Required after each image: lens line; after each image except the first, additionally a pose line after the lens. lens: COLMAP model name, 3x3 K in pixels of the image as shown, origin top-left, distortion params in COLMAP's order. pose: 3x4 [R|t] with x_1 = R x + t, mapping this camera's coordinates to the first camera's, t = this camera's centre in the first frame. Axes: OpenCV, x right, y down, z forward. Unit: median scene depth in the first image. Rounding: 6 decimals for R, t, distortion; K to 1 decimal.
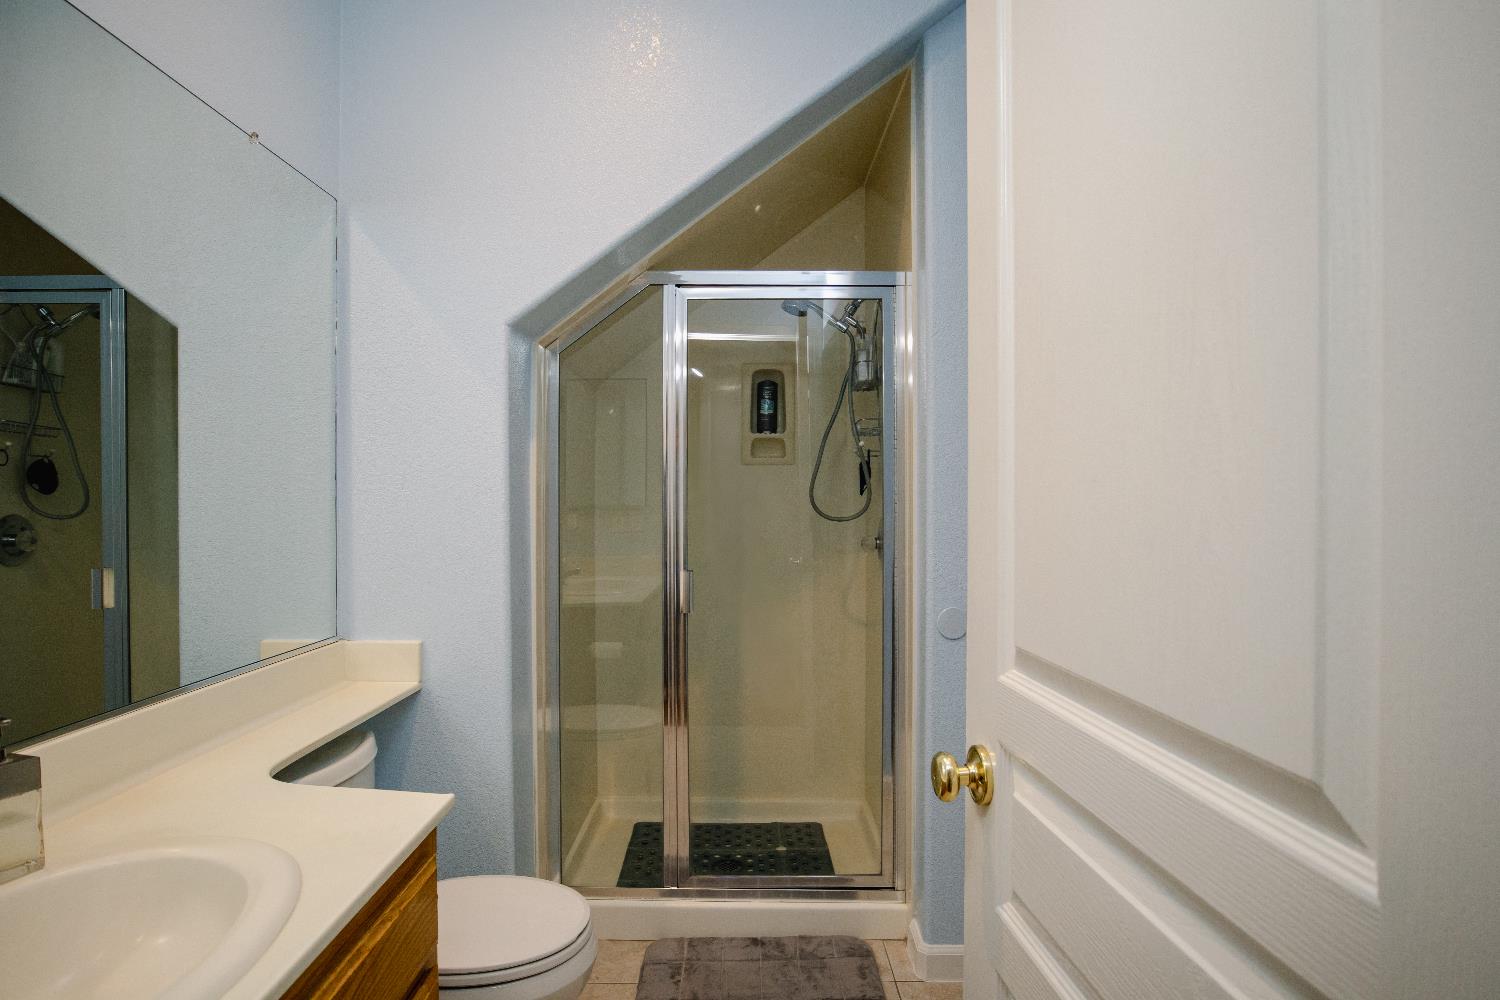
lens RADIAL K [[822.5, 0, 751.2], [0, 822.5, 503.4], [0, 0, 1]] dist [-0.031594, 0.012297]
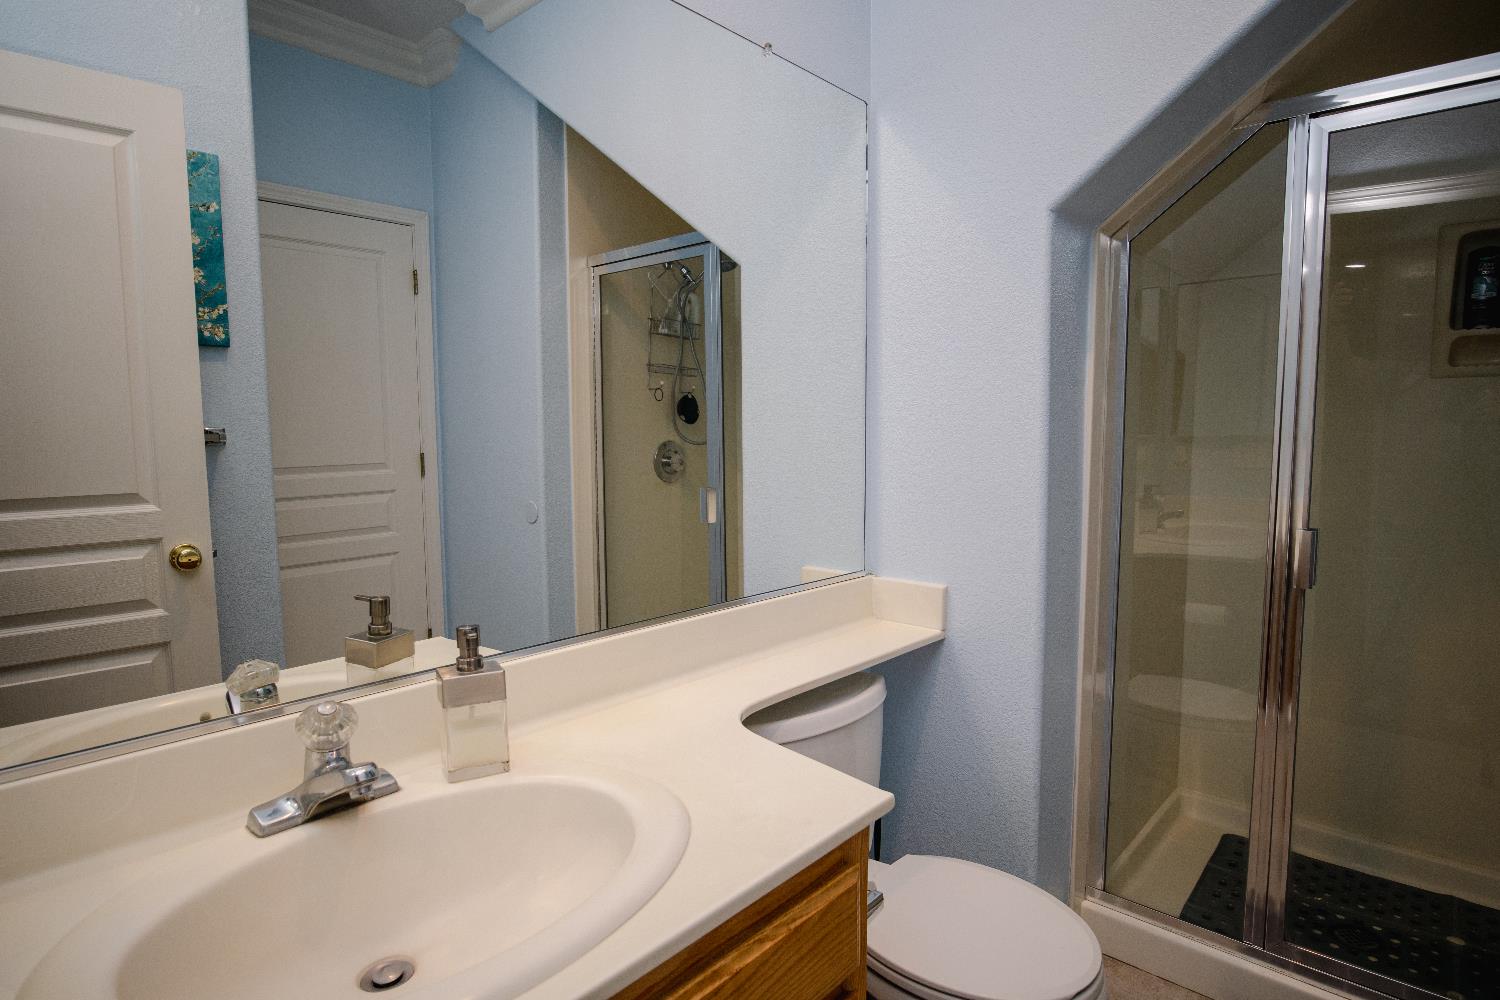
lens RADIAL K [[822.5, 0, 751.2], [0, 822.5, 503.4], [0, 0, 1]] dist [-0.031594, 0.012297]
pose [[0.747350, 0.059388, -0.661771, 0.026198], [-0.001530, 0.996149, 0.087667, -0.001201], [0.664429, -0.064506, 0.744563, 0.161625]]
